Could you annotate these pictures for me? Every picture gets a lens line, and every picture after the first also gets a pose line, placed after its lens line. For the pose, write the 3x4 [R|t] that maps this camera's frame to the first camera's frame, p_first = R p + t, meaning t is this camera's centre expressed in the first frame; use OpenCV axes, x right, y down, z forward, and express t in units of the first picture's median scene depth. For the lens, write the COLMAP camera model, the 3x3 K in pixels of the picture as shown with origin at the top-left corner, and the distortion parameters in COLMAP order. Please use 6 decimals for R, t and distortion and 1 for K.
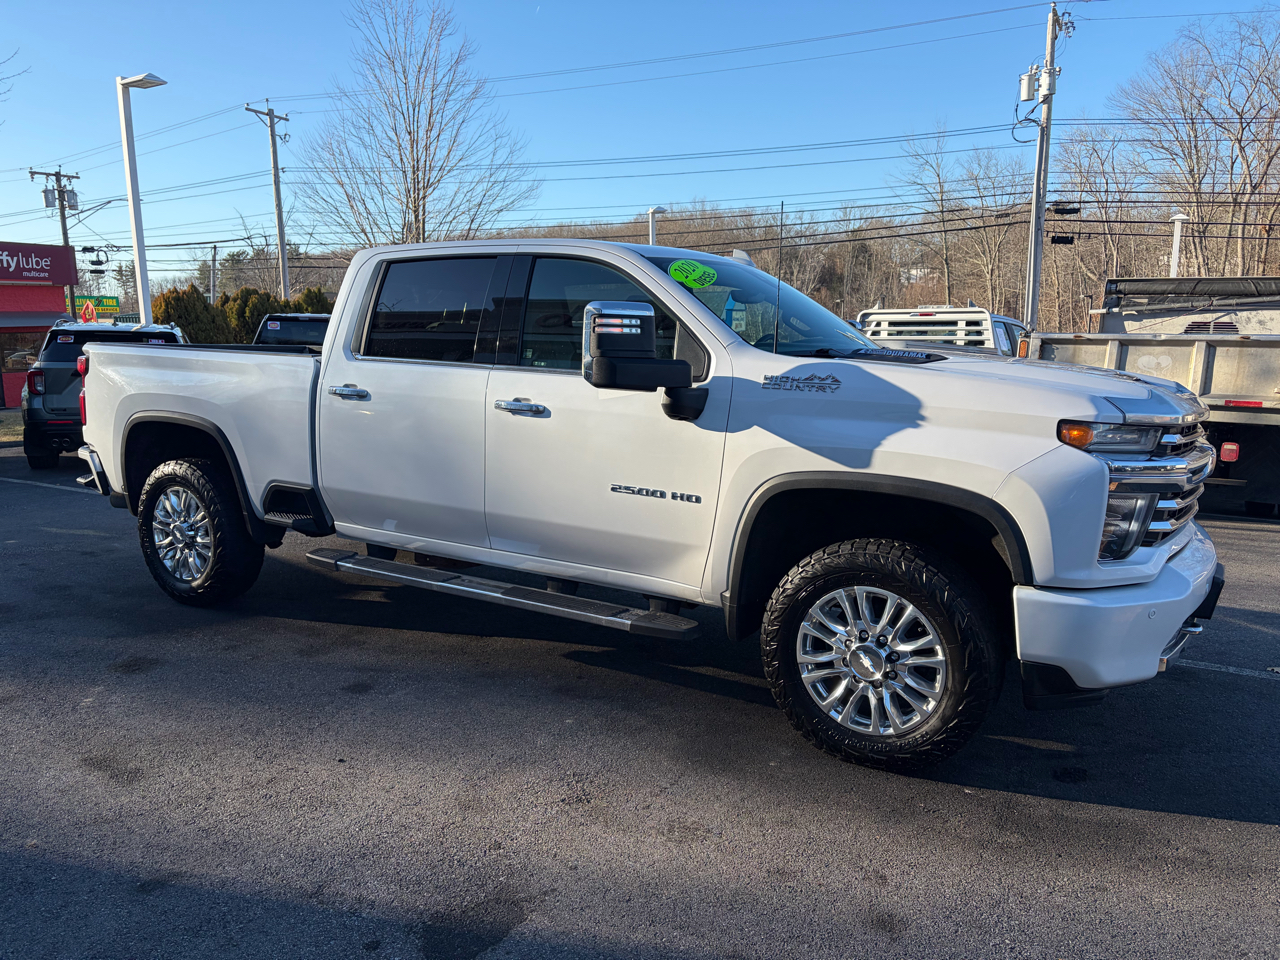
lens RADIAL K [[962.8, 0, 640.2], [0, 962.8, 483.8], [0, 0, 1]] dist [0.044844, -0.041463]
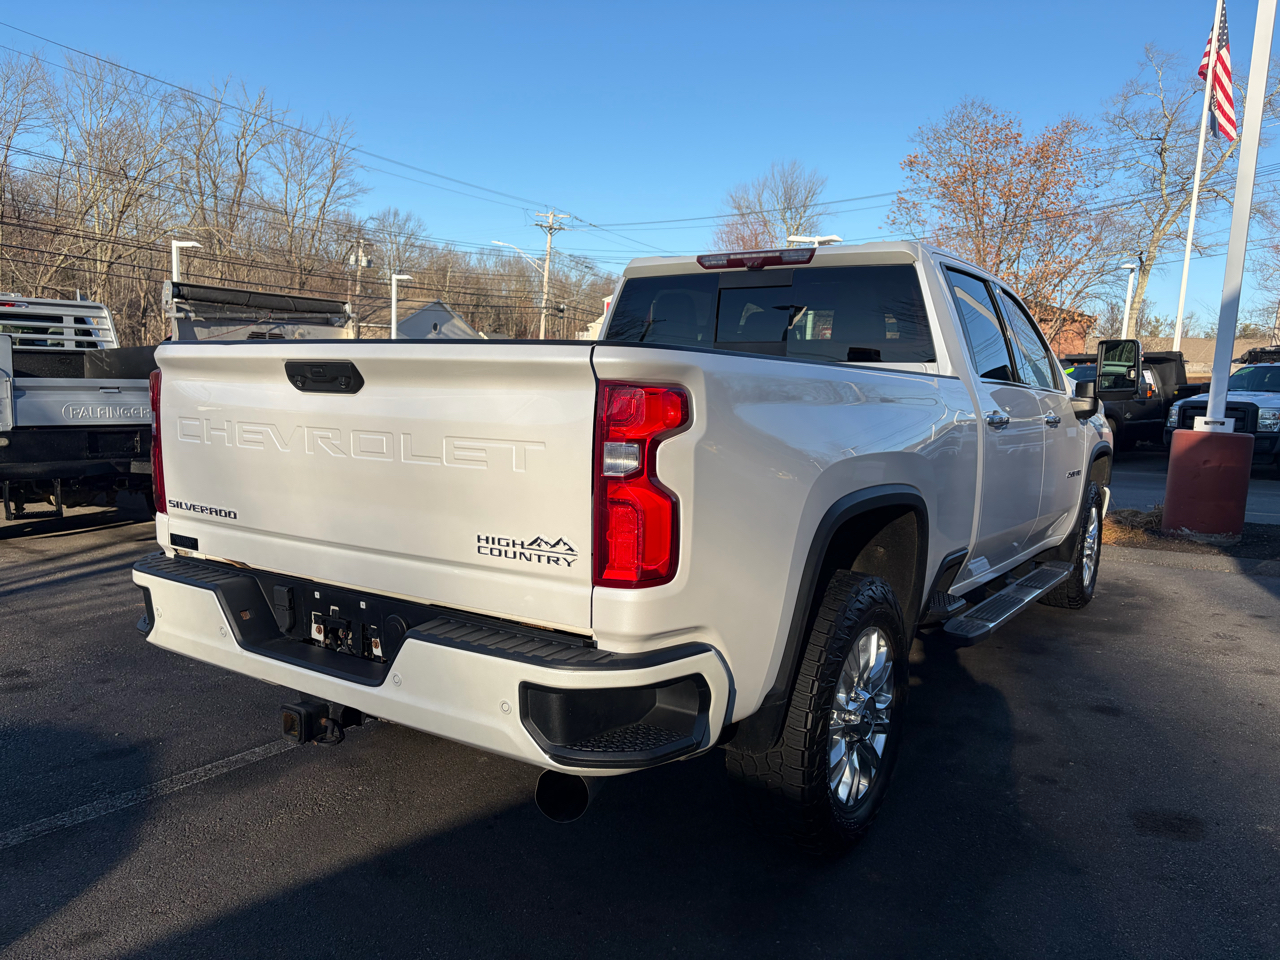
lens RADIAL K [[962.8, 0, 643.1], [0, 962.8, 485.1], [0, 0, 1]] dist [0.044844, -0.041463]
pose [[0.036839, -0.121018, 0.991967, -0.928972], [0.117232, 0.986310, 0.115974, -0.139048], [-0.992421, 0.112017, 0.050521, 1.019563]]
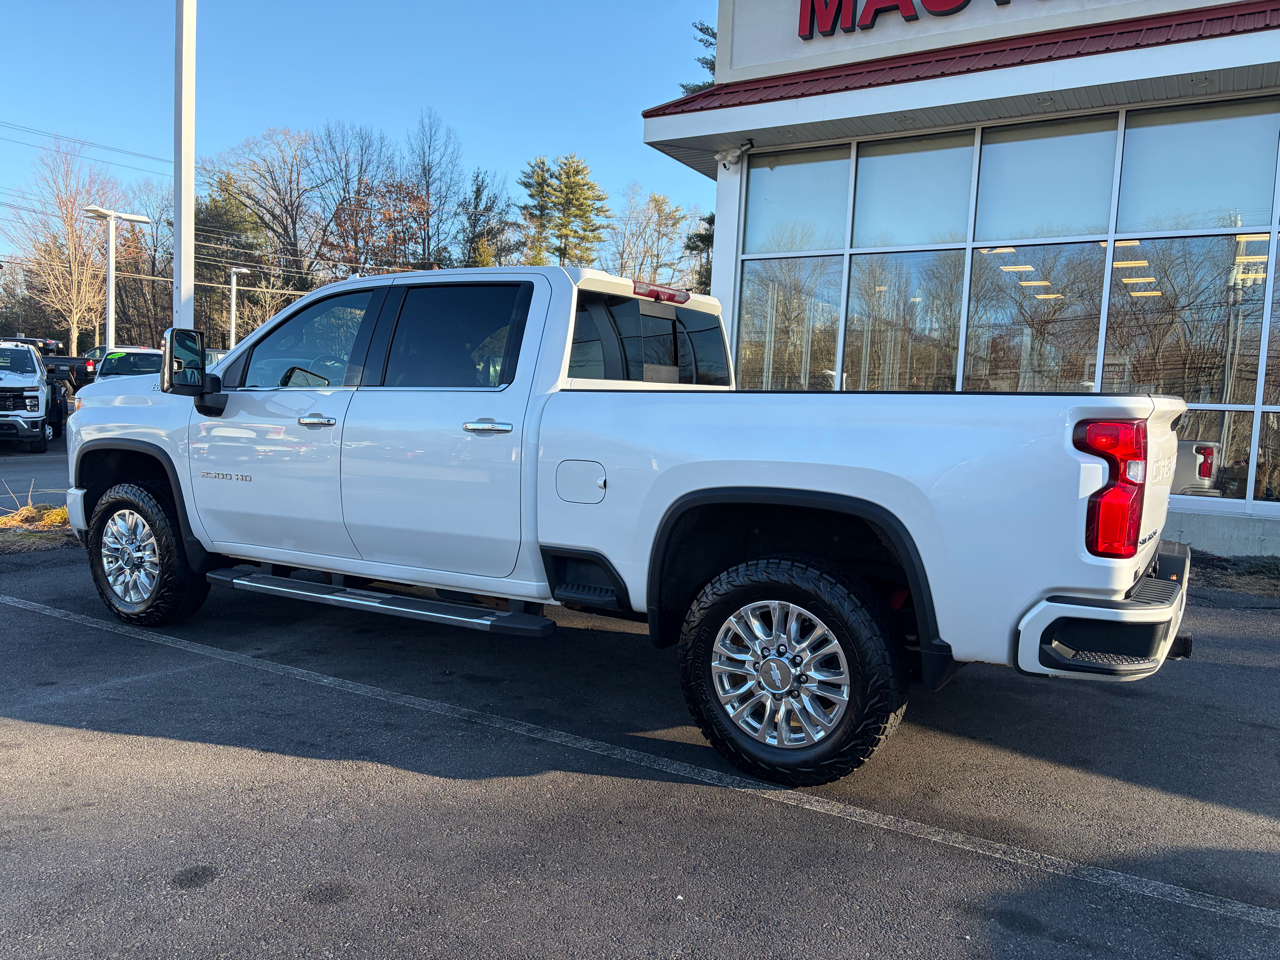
lens RADIAL K [[962.8, 0, 637.5], [0, 962.8, 487.2], [0, 0, 1]] dist [0.044844, -0.041463]
pose [[-0.998953, -0.044358, -0.011232, -0.170973], [-0.045755, 0.971054, 0.234439, -0.242480], [0.000507, 0.234707, -0.972066, 1.790574]]
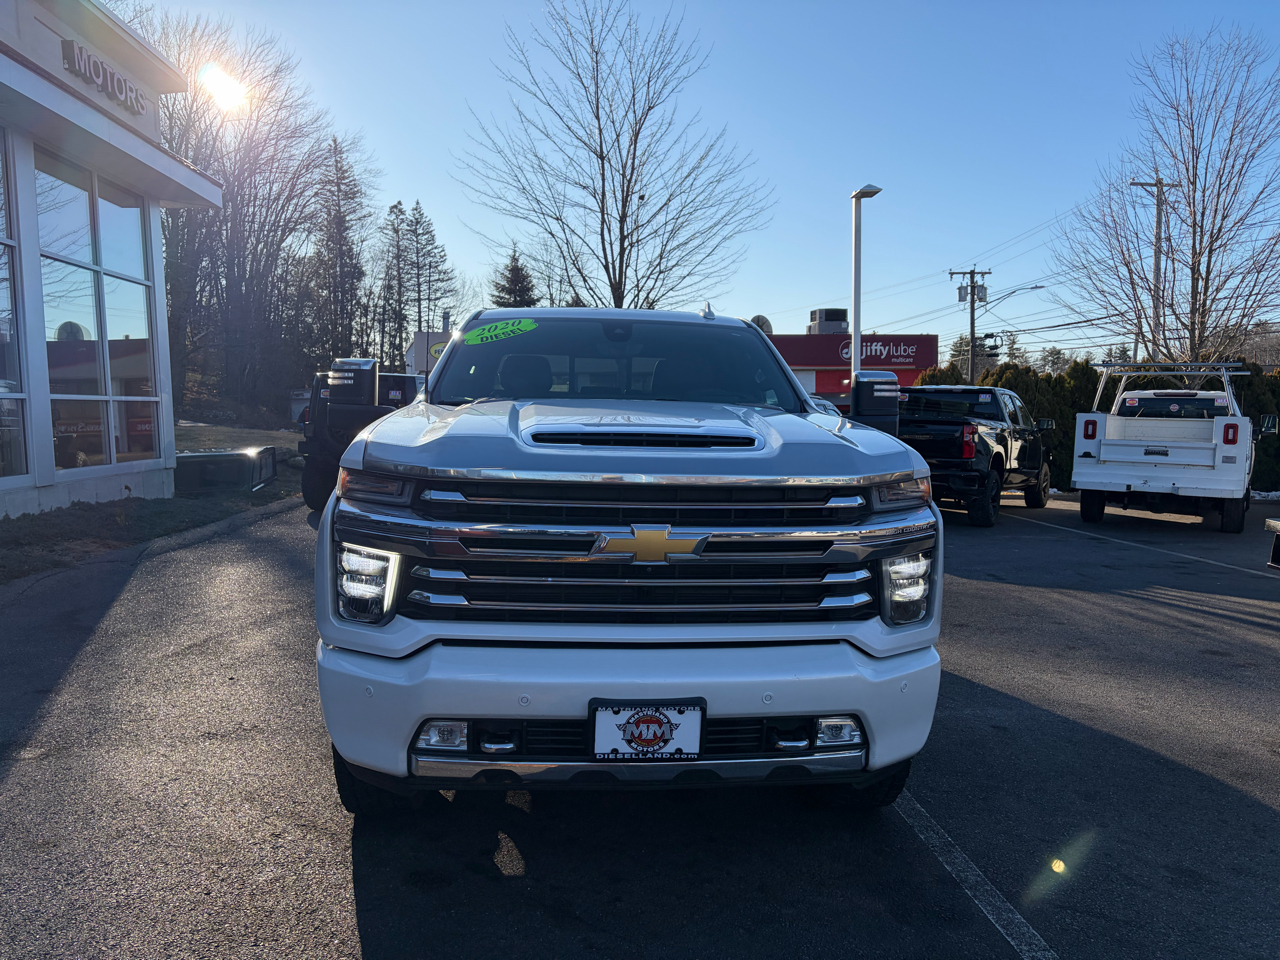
lens RADIAL K [[962.8, 0, 640.7], [0, 962.8, 487.3], [0, 0, 1]] dist [0.044844, -0.041463]
pose [[0.592243, 0.063777, -0.803231, 0.728384], [-0.125737, 0.991966, -0.013947, -0.034899], [0.795888, 0.109256, 0.595504, 0.355229]]
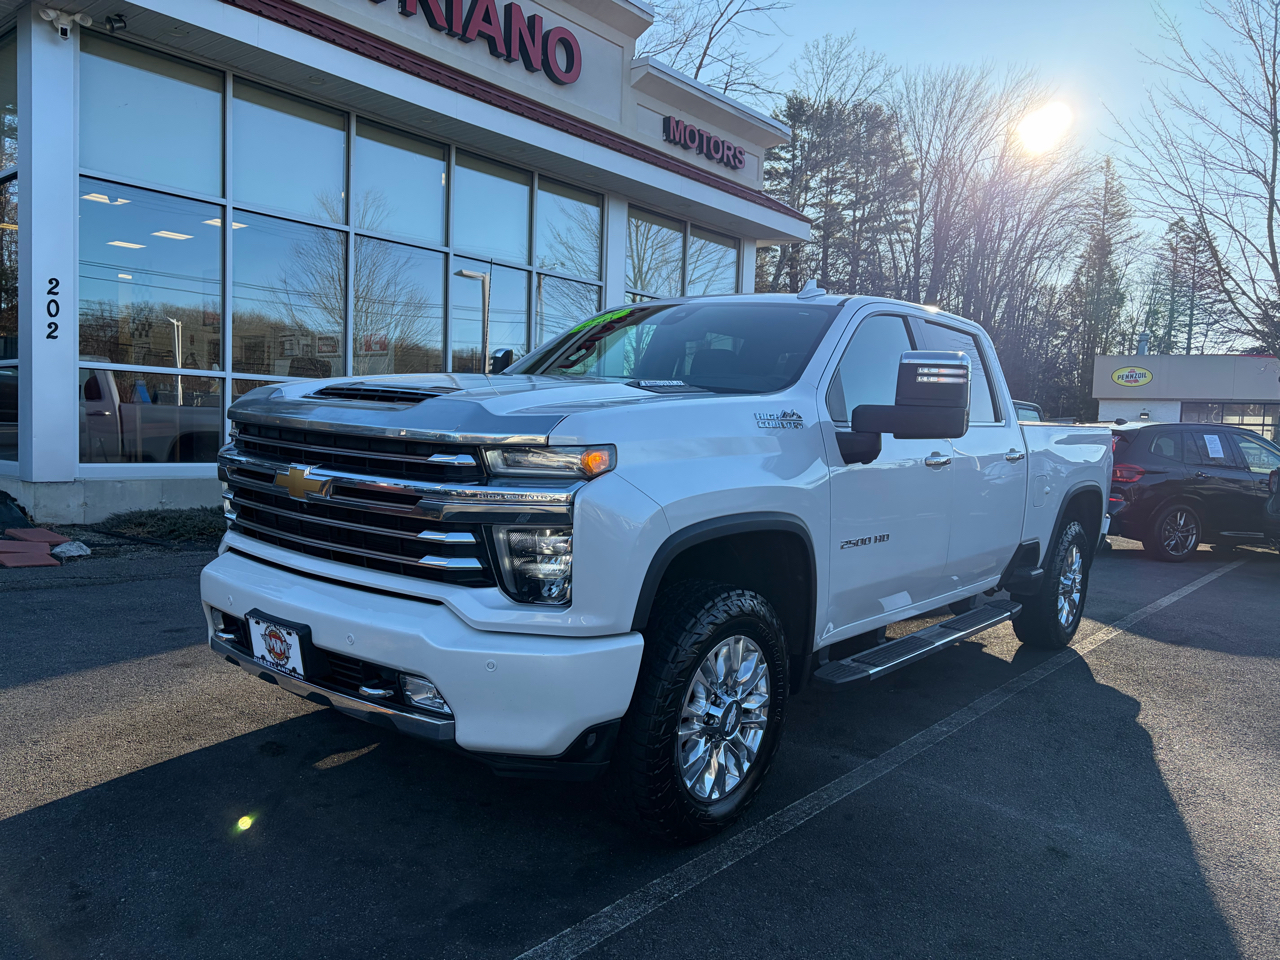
lens RADIAL K [[962.8, 0, 638.5], [0, 962.8, 487.2], [0, 0, 1]] dist [0.044844, -0.041463]
pose [[-0.128386, 0.057374, -0.990063, 0.850878], [-0.201330, 0.976029, 0.082668, -0.090300], [0.971073, 0.209943, -0.113757, 0.862622]]
